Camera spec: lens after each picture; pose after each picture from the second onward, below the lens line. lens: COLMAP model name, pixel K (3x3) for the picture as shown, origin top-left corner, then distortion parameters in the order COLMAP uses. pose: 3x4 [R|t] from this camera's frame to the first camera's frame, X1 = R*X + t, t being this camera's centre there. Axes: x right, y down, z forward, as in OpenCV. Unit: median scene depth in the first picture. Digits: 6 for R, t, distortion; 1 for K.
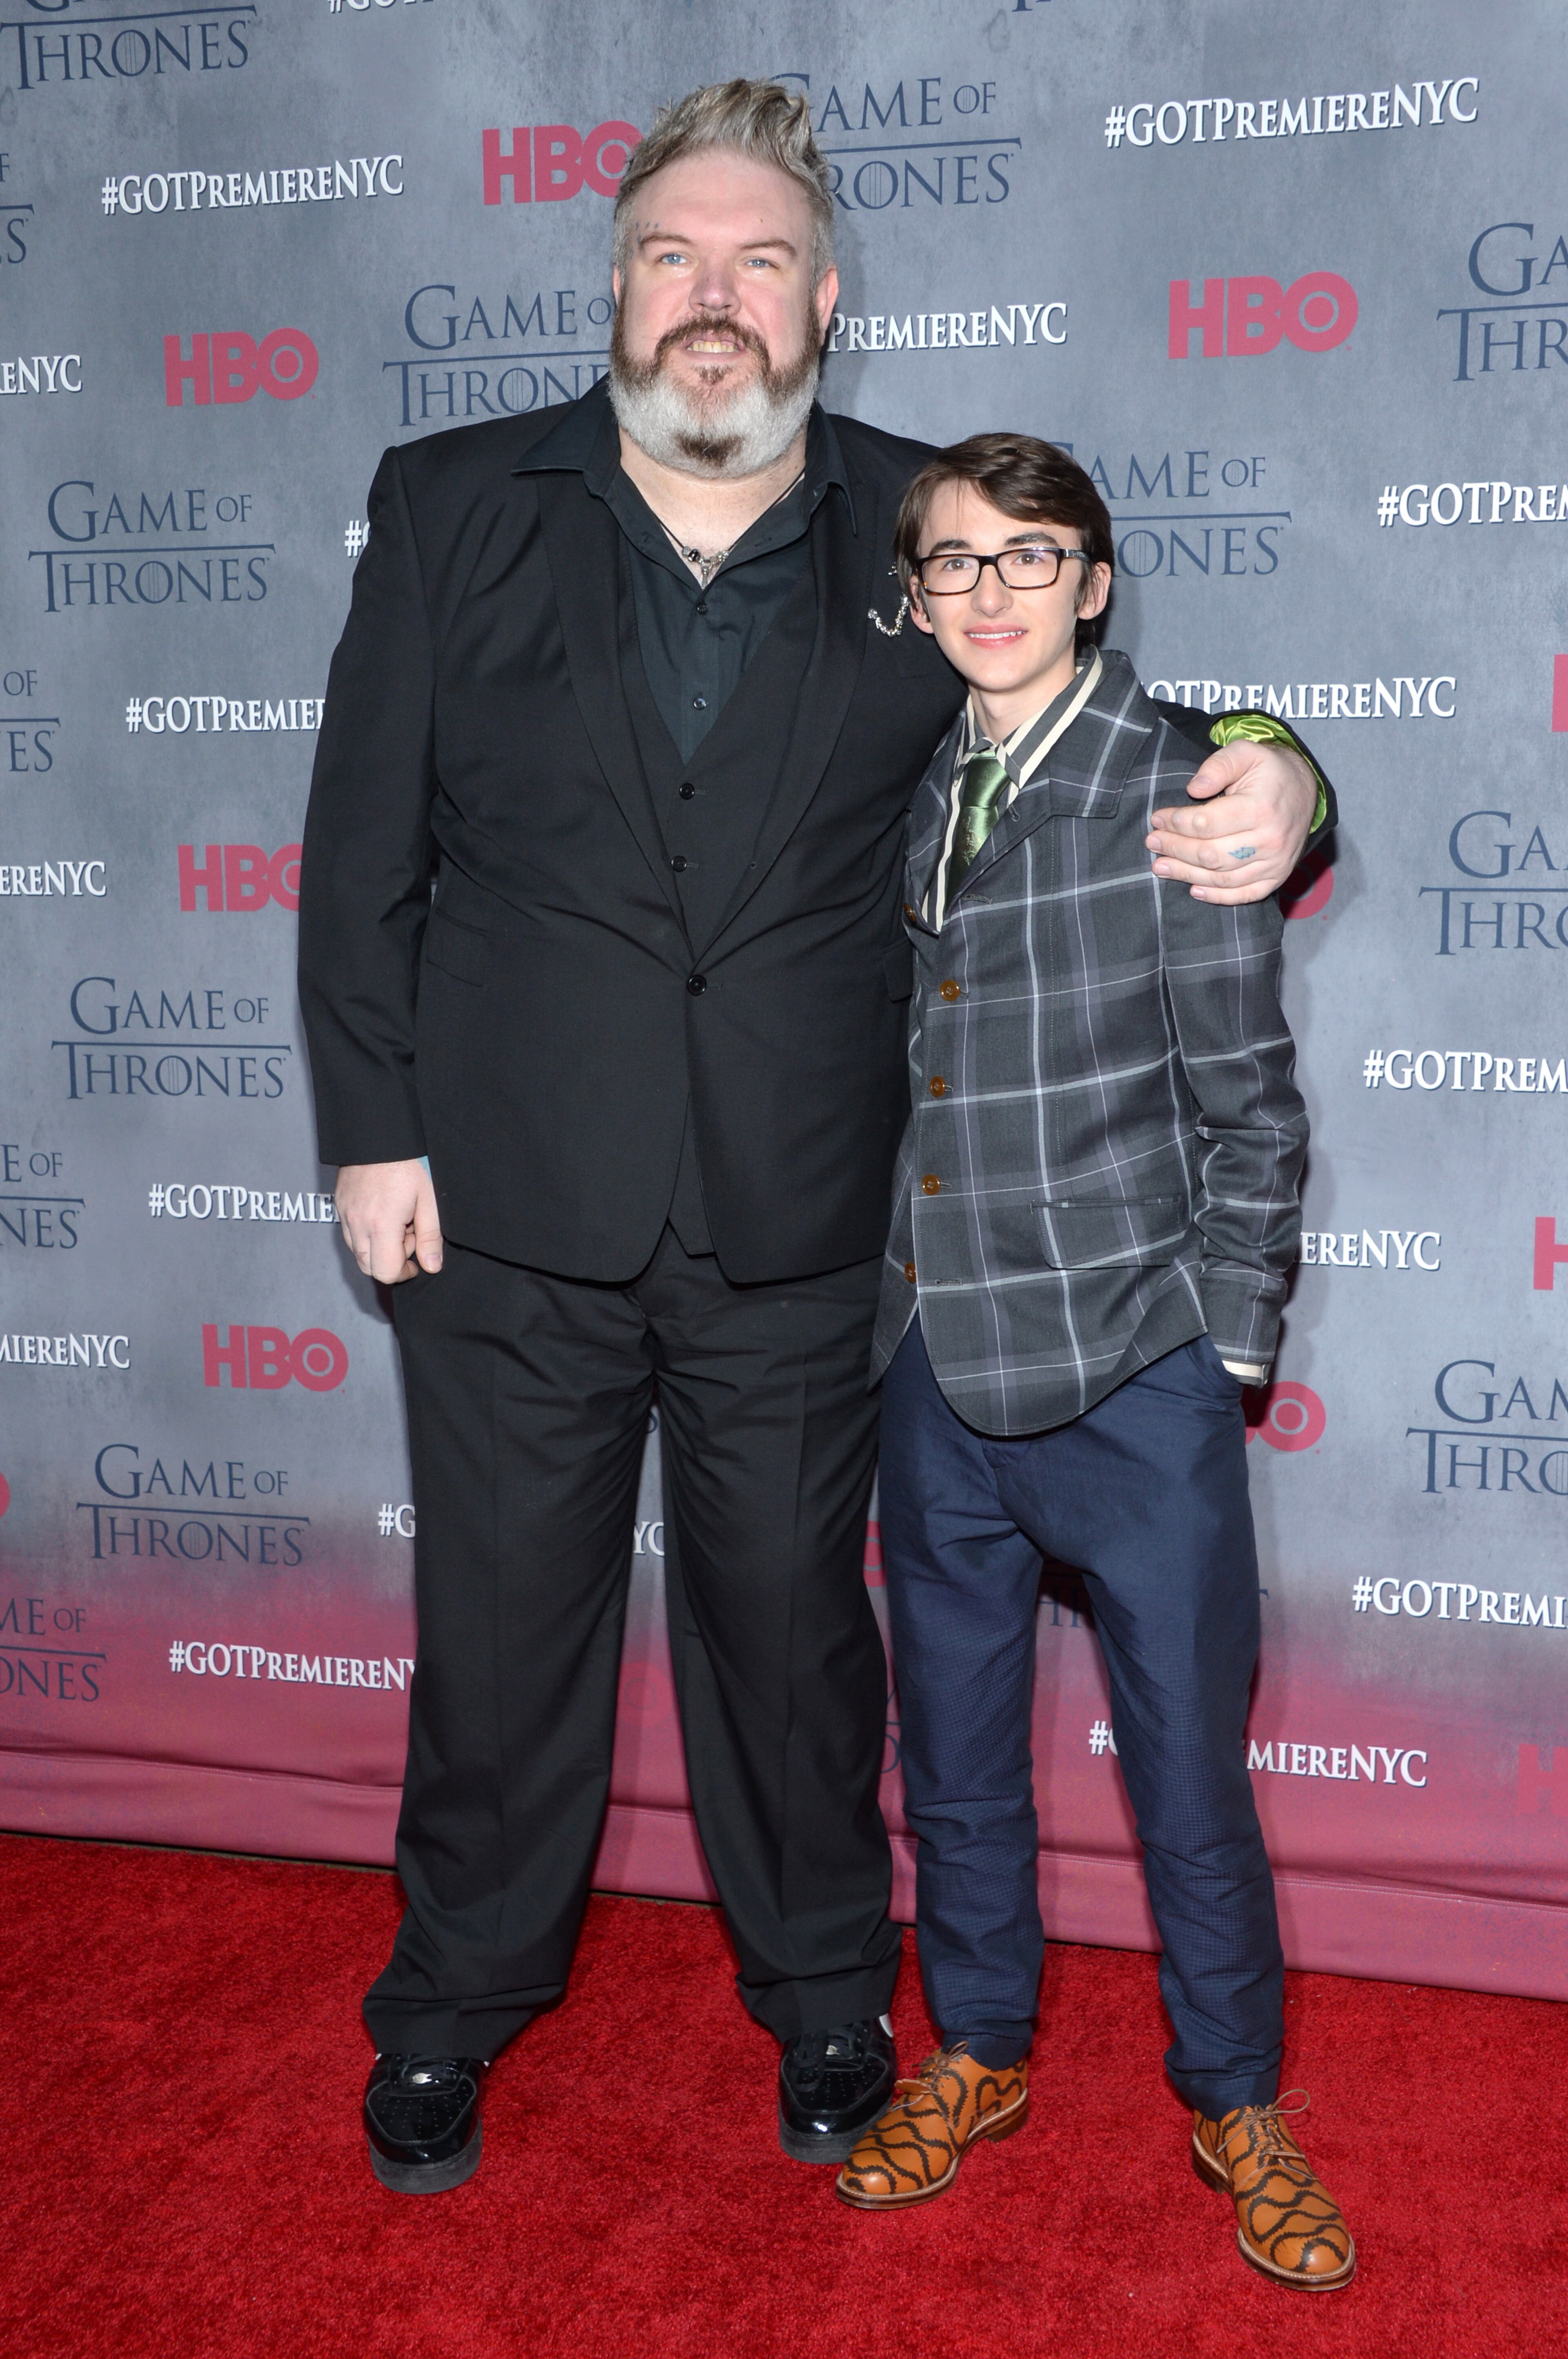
lens RADIAL K [[2516.5, 0, 784.0], [0, 2516.5, 1179.5], [0, 0, 1]] dist [0.100063, -0.291477]
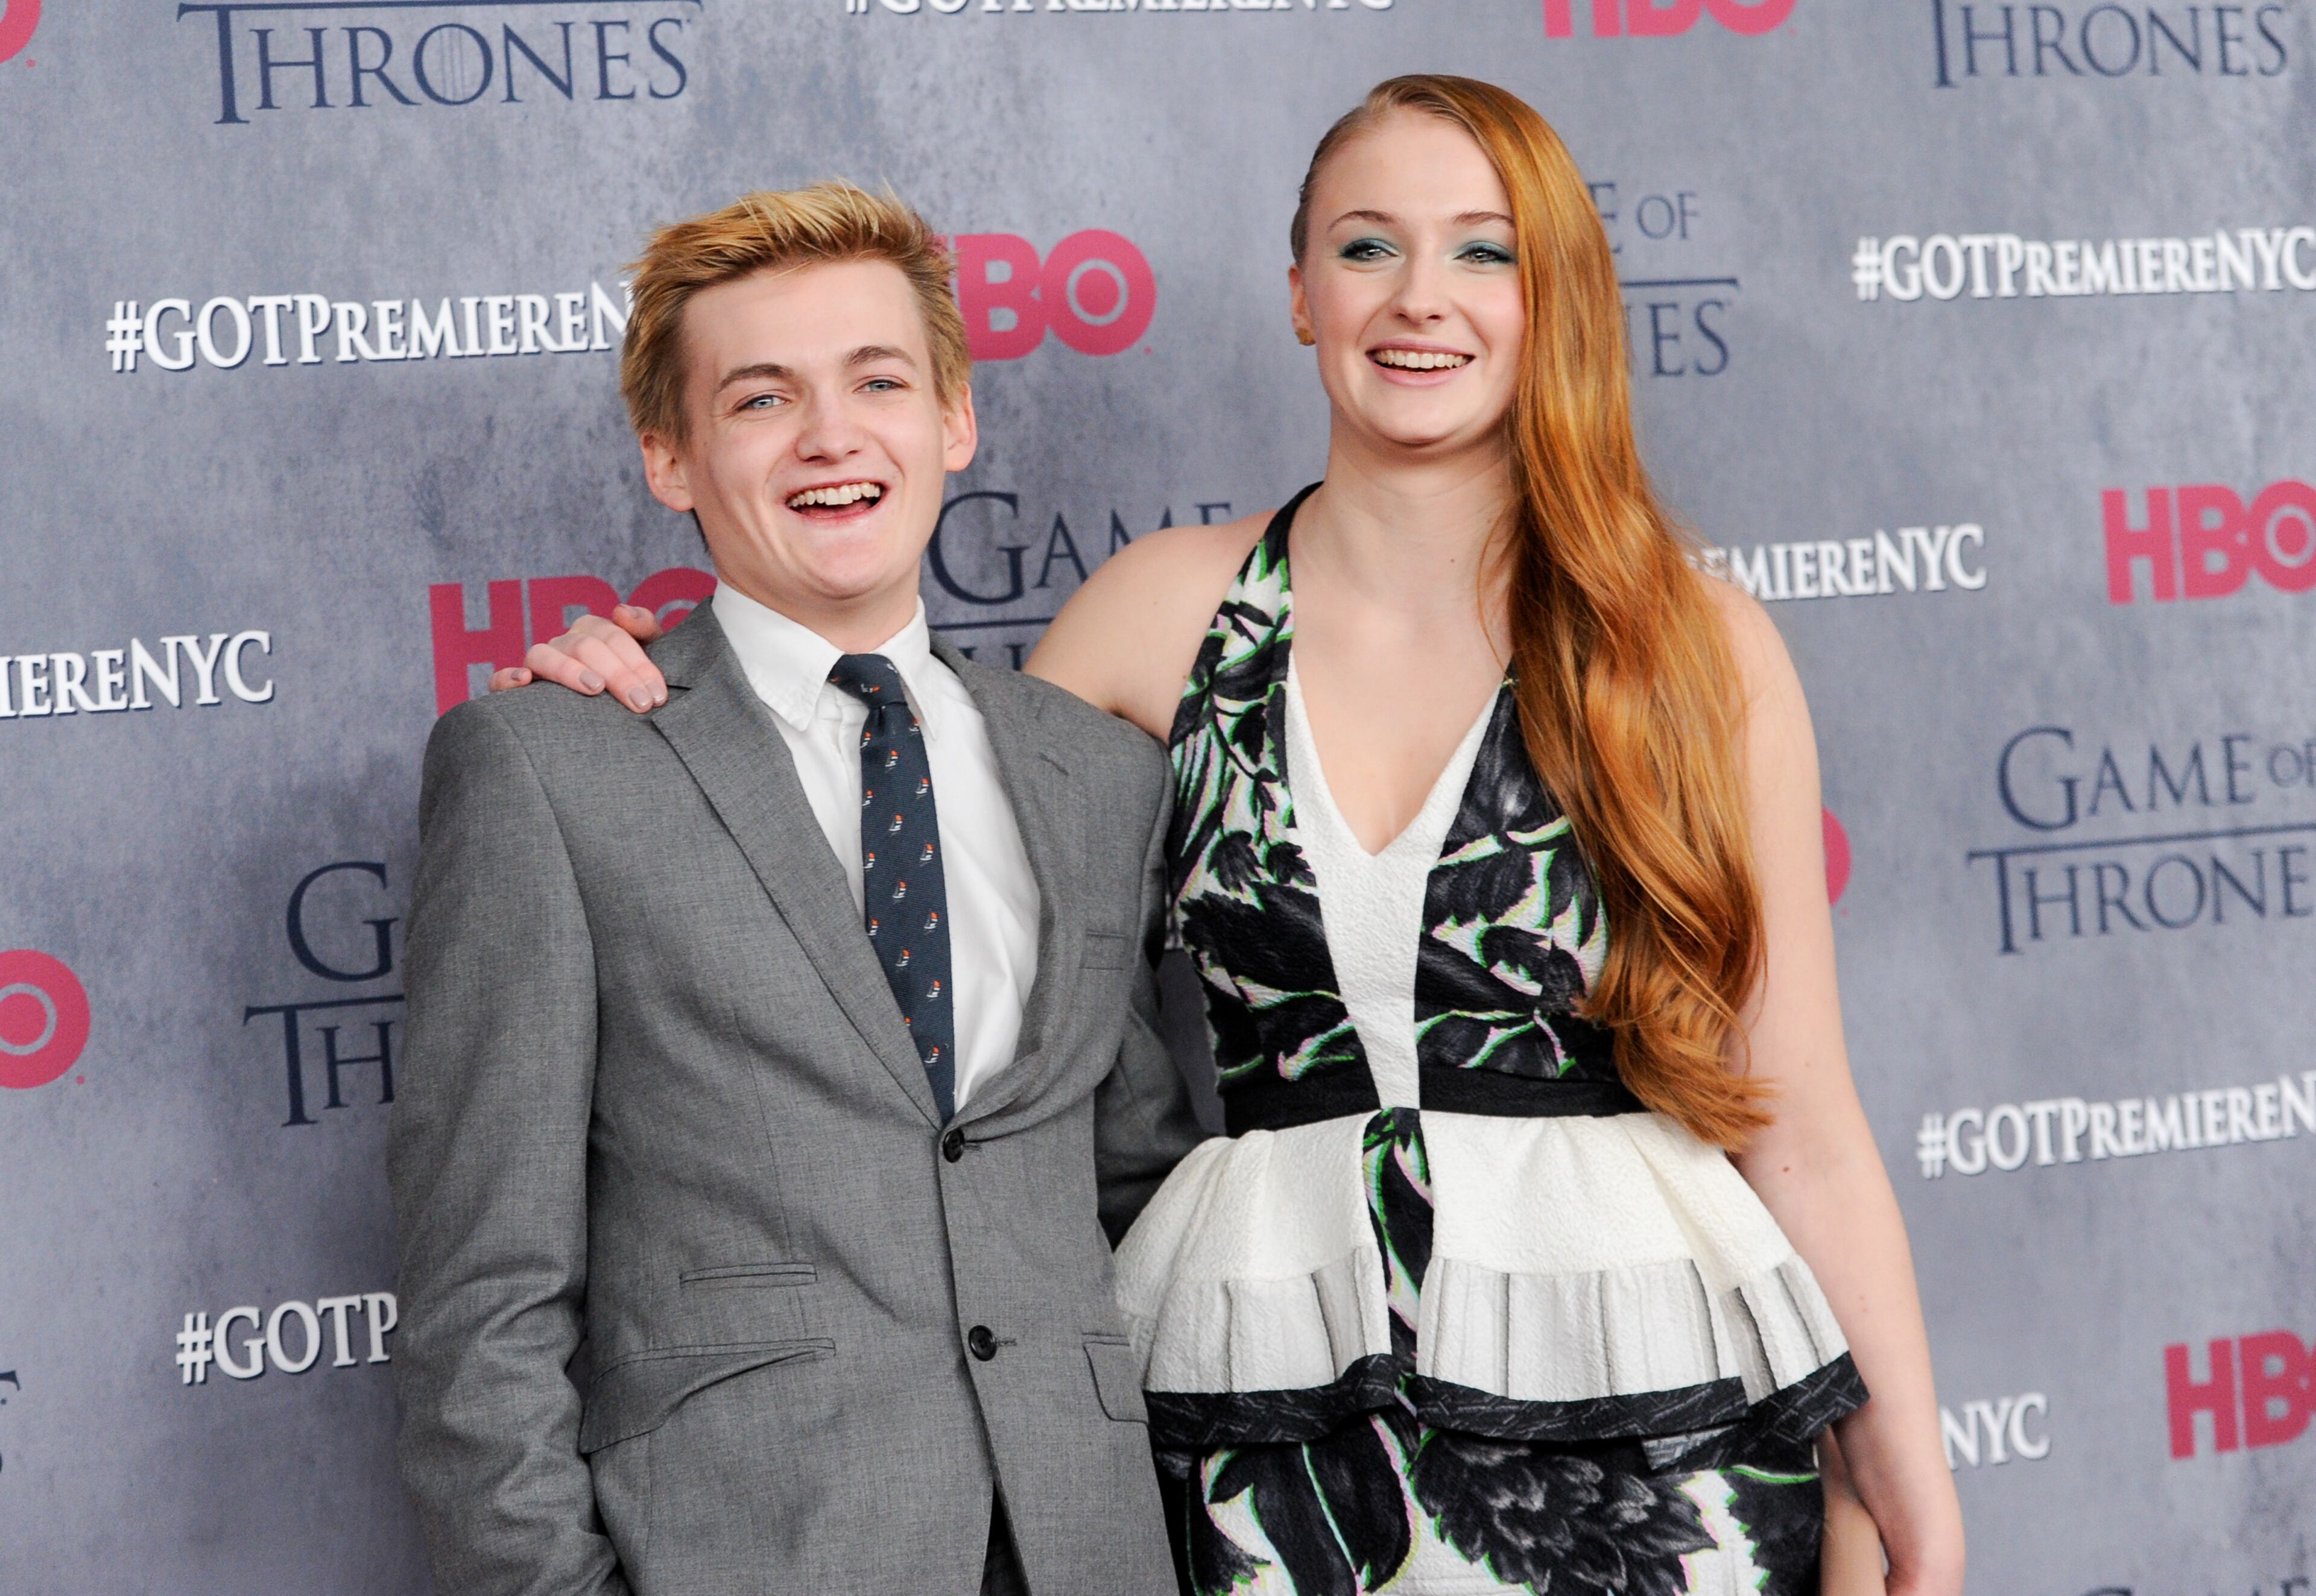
lens RADIAL K [[4820.3, 0, 1156.5], [0, 4820.3, 751.4], [0, 0, 1]] dist [-0.200895, 0.234728]
pose [[0.801906, -0.057209, 0.594705, -0.200477], [0.162862, 0.978640, -0.125461, -0.007422], [-0.574824, 0.197463, 0.794094, 0.052027]]
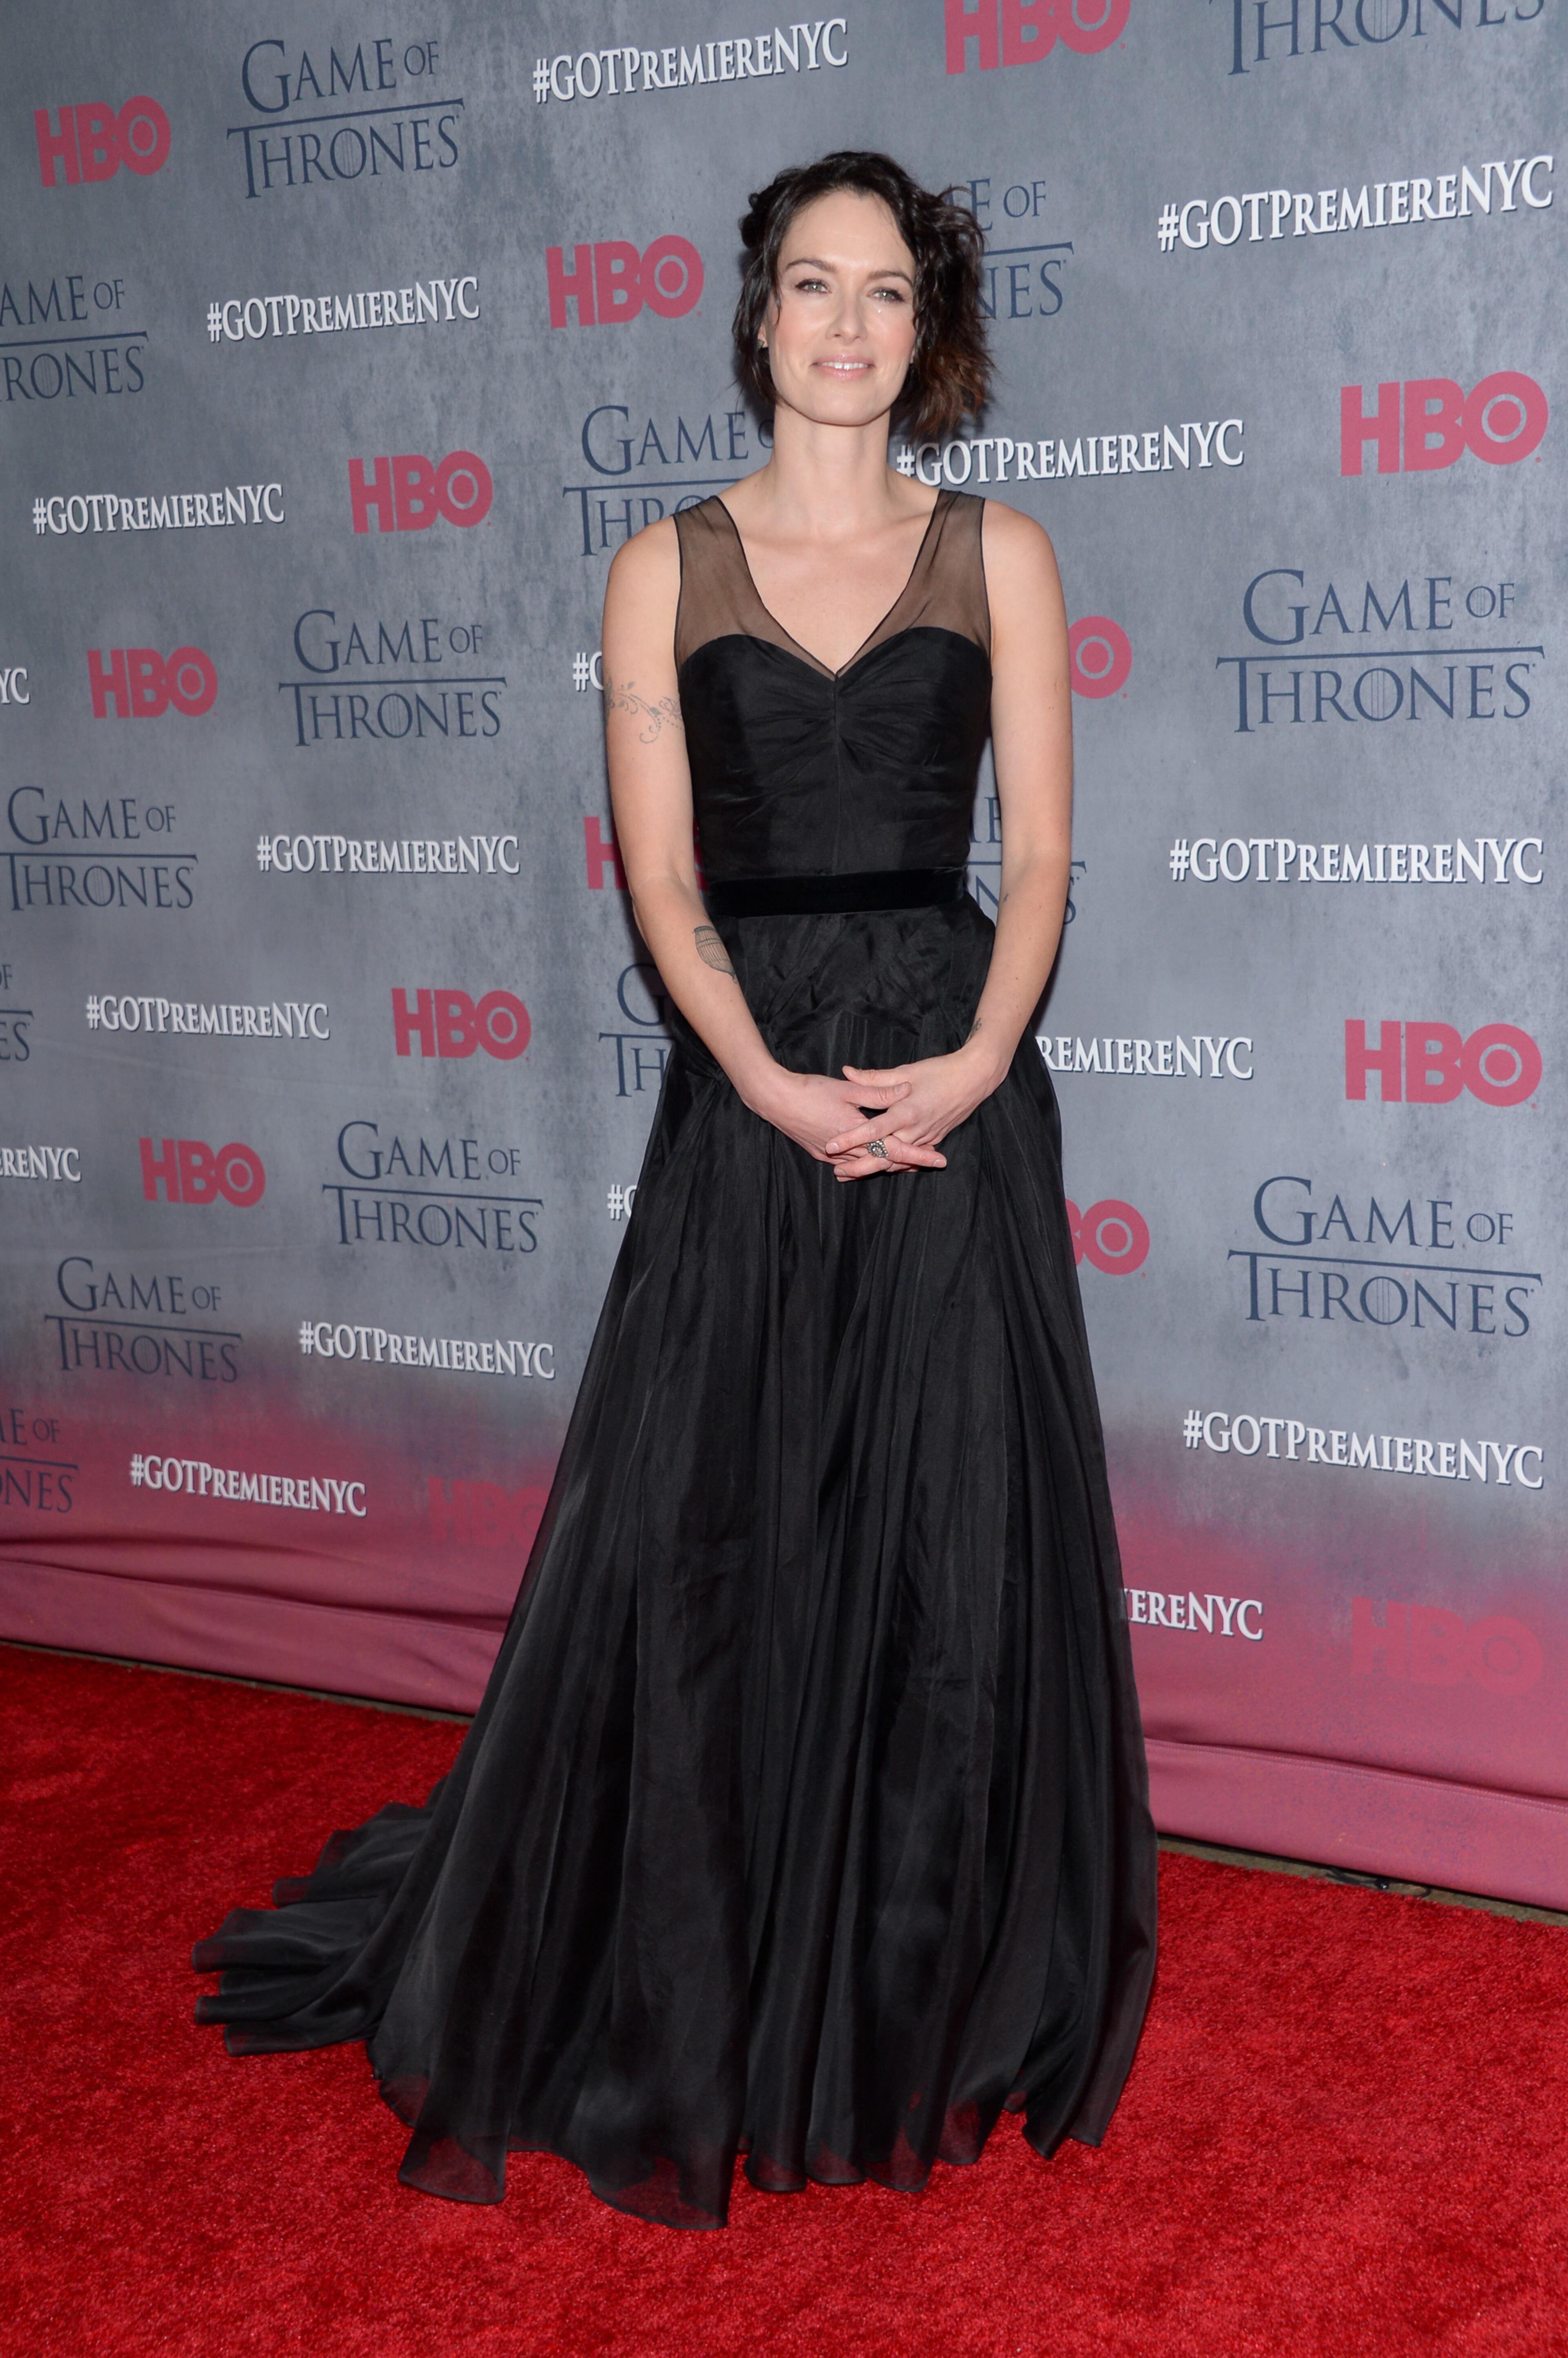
lens RADIAL K [[2973.0, 0, 784.0], [0, 2973.0, 1179.0], [0, 0, 1]] dist [0.193621, 0.032808]
pose [[0.969050, 0.009436, -0.246685, 0.361718], [0.003820, 0.998576, 0.053203, 0.013738], [0.246836, -0.052499, 0.967634, -0.093873]]
